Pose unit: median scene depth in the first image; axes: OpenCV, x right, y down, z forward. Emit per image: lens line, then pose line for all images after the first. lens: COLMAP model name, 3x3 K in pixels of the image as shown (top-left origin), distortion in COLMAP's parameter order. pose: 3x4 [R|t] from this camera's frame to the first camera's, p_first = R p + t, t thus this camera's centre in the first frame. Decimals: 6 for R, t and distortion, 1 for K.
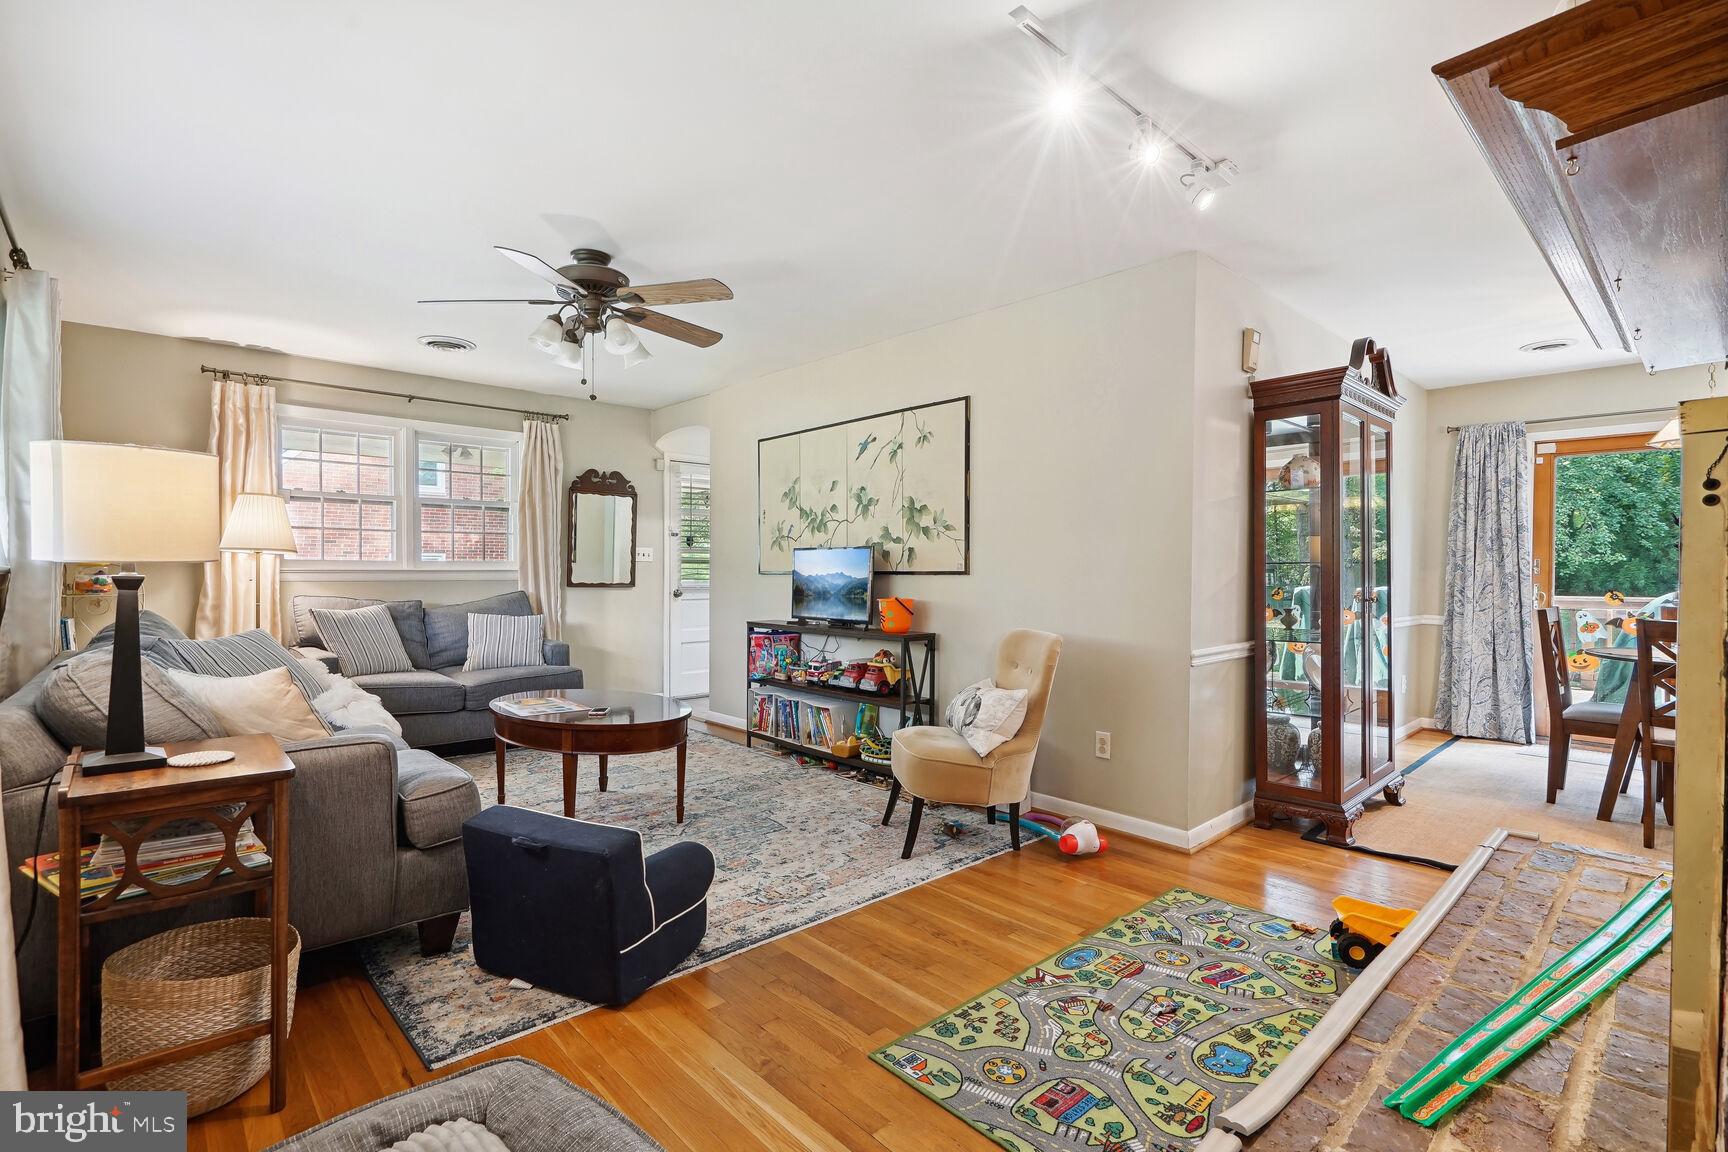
lens RADIAL K [[793.3, 0, 856.3], [0, 793.3, 580.2], [0, 0, 1]] dist [-0.001866, 0.000015]
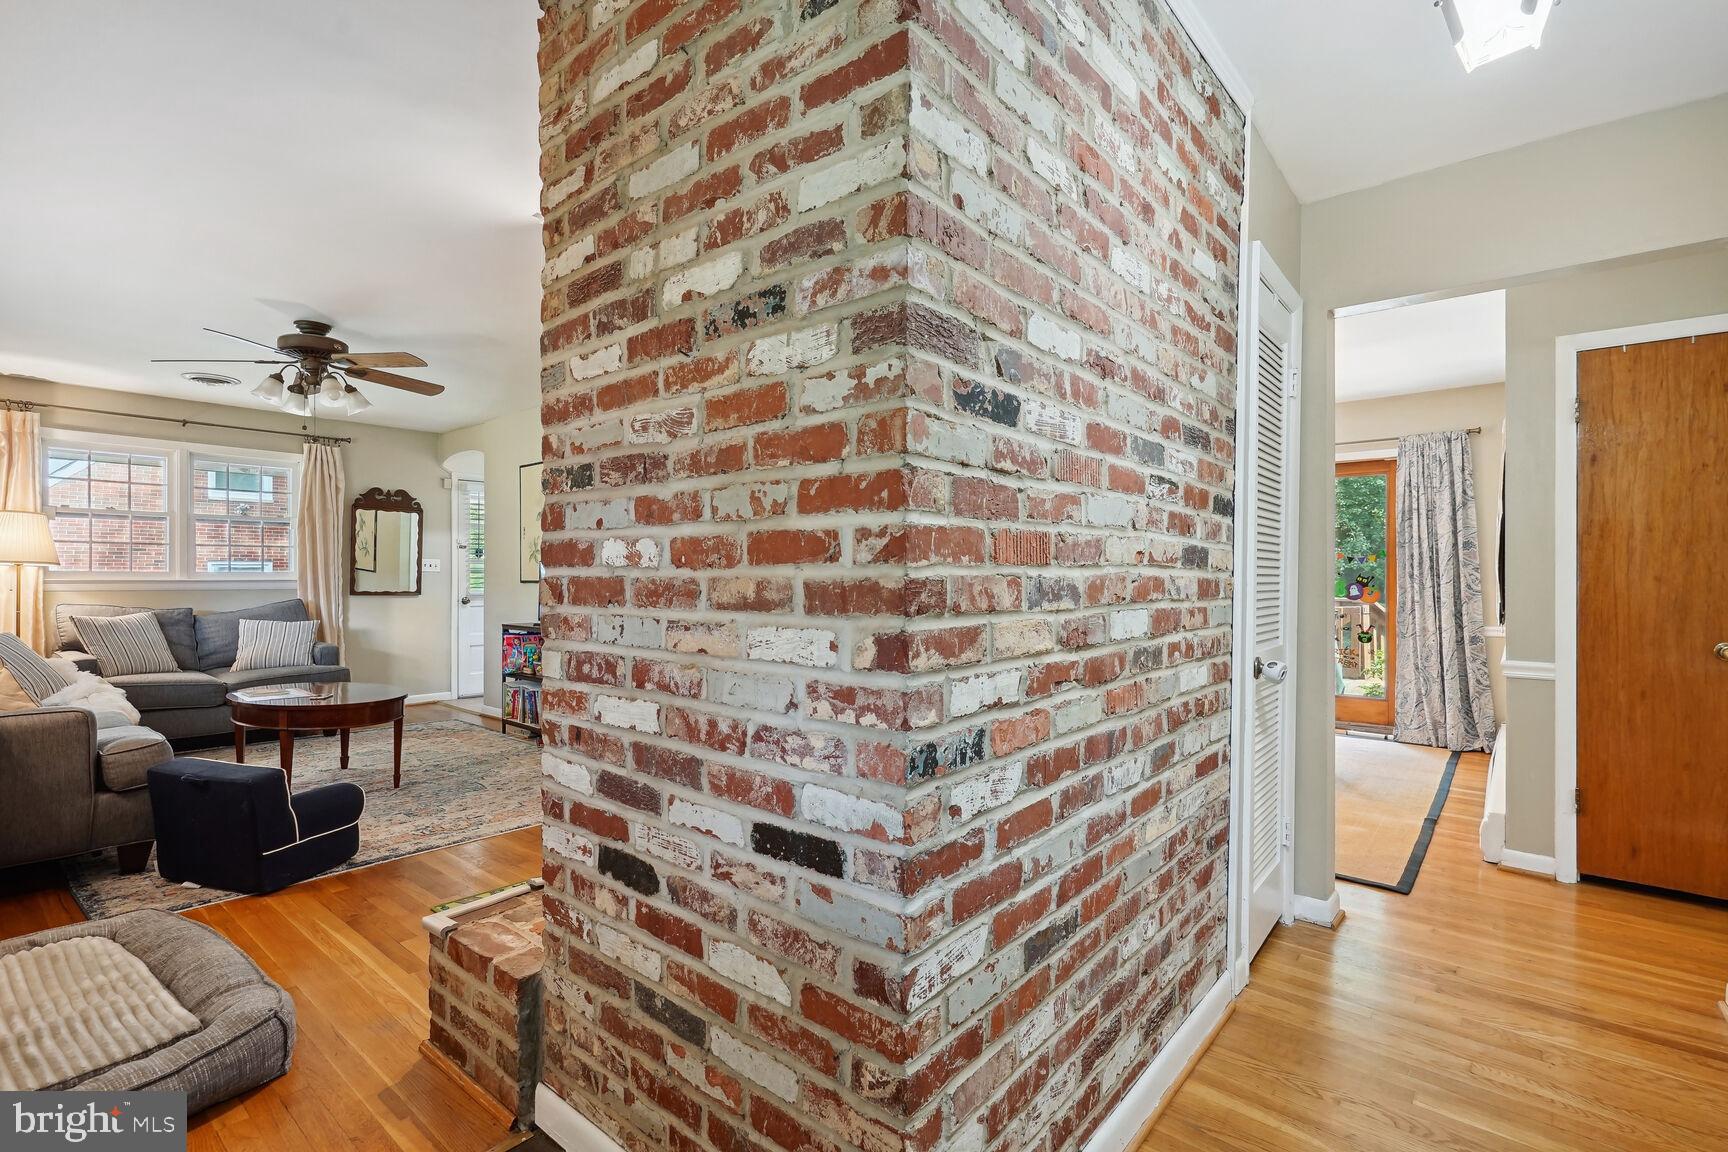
lens RADIAL K [[796.6, 0, 864.0], [0, 796.6, 576.0], [0, 0, 1]] dist [-0.000765, -0.000649]
pose [[0.990845, -0.001990, 0.134991, 0.241673], [0.003904, 0.999896, -0.013914, 0.000182], [-0.134949, 0.014314, 0.990749, -0.233311]]
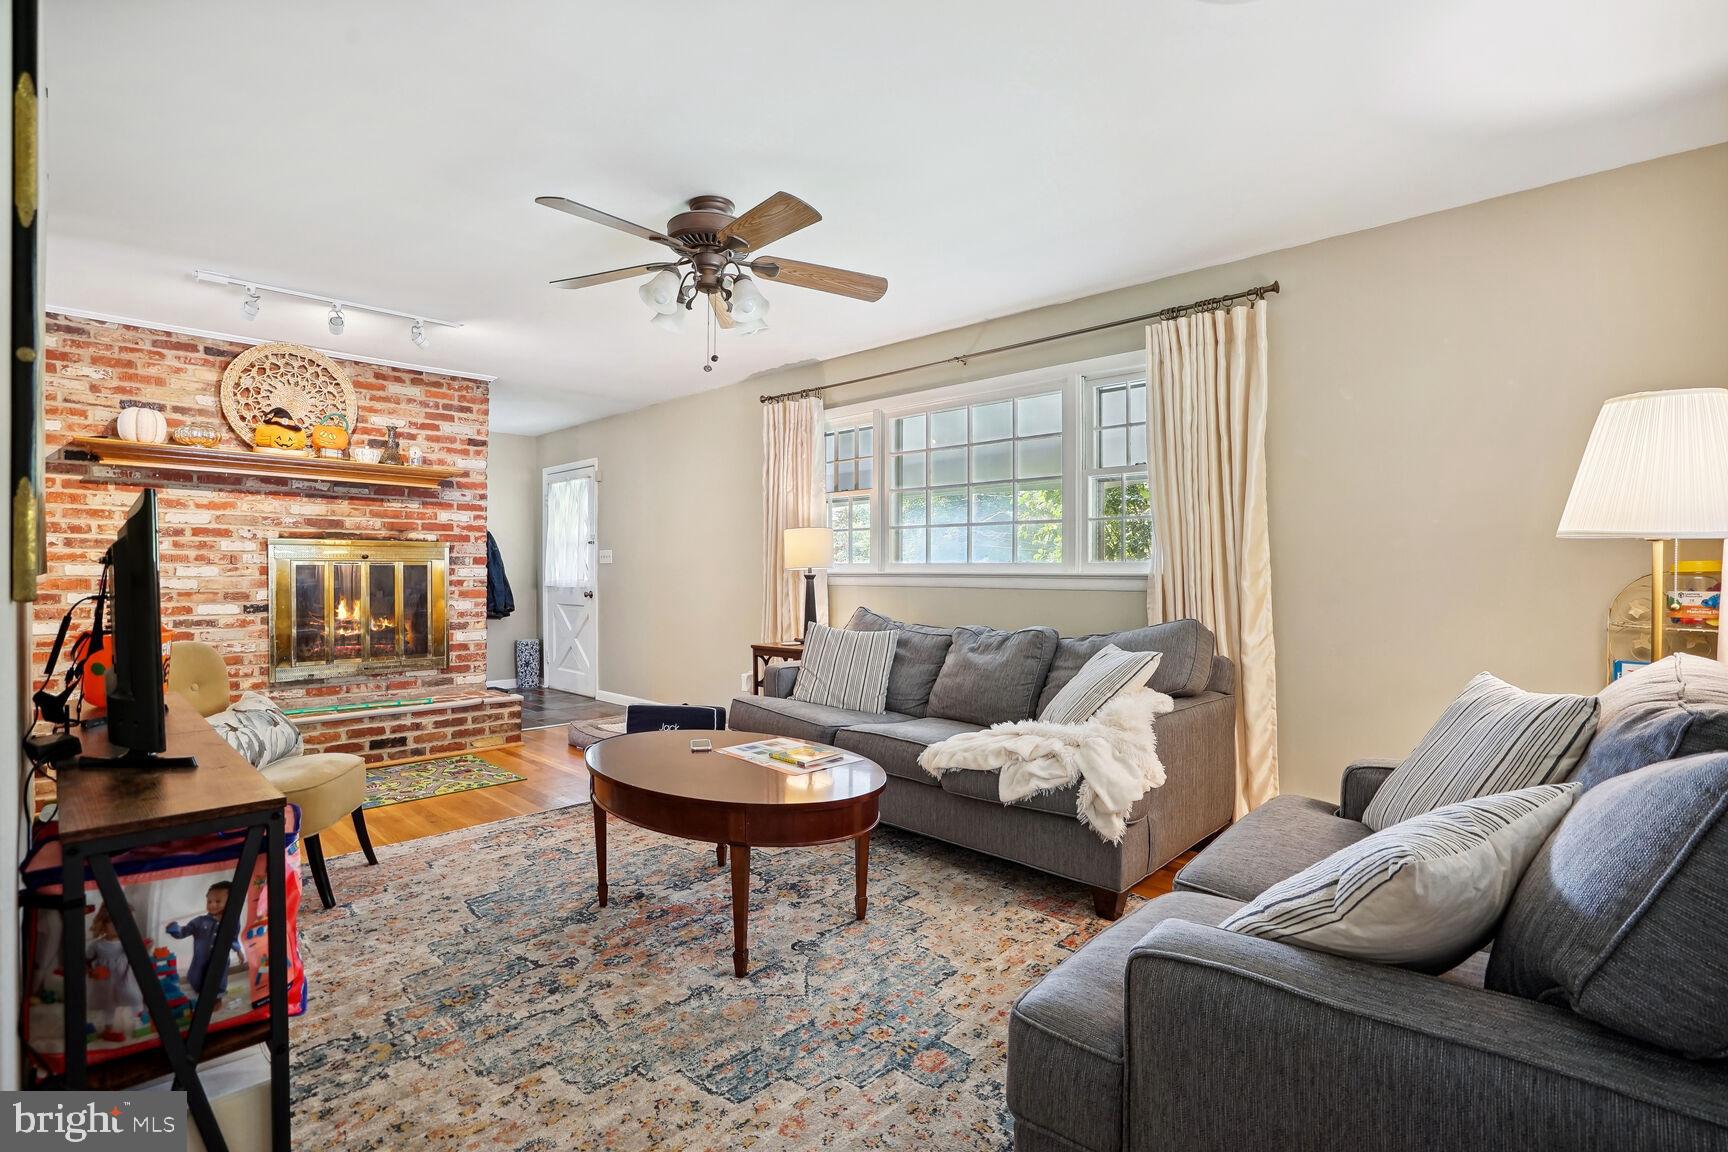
lens RADIAL K [[793.3, 0, 856.3], [0, 793.3, 580.2], [0, 0, 1]] dist [-0.001866, 0.000015]
pose [[-0.997235, -0.000394, -0.074307, -0.307003], [-0.002313, 0.999666, 0.025736, -0.021575], [0.074272, 0.025837, -0.996903, 1.329018]]
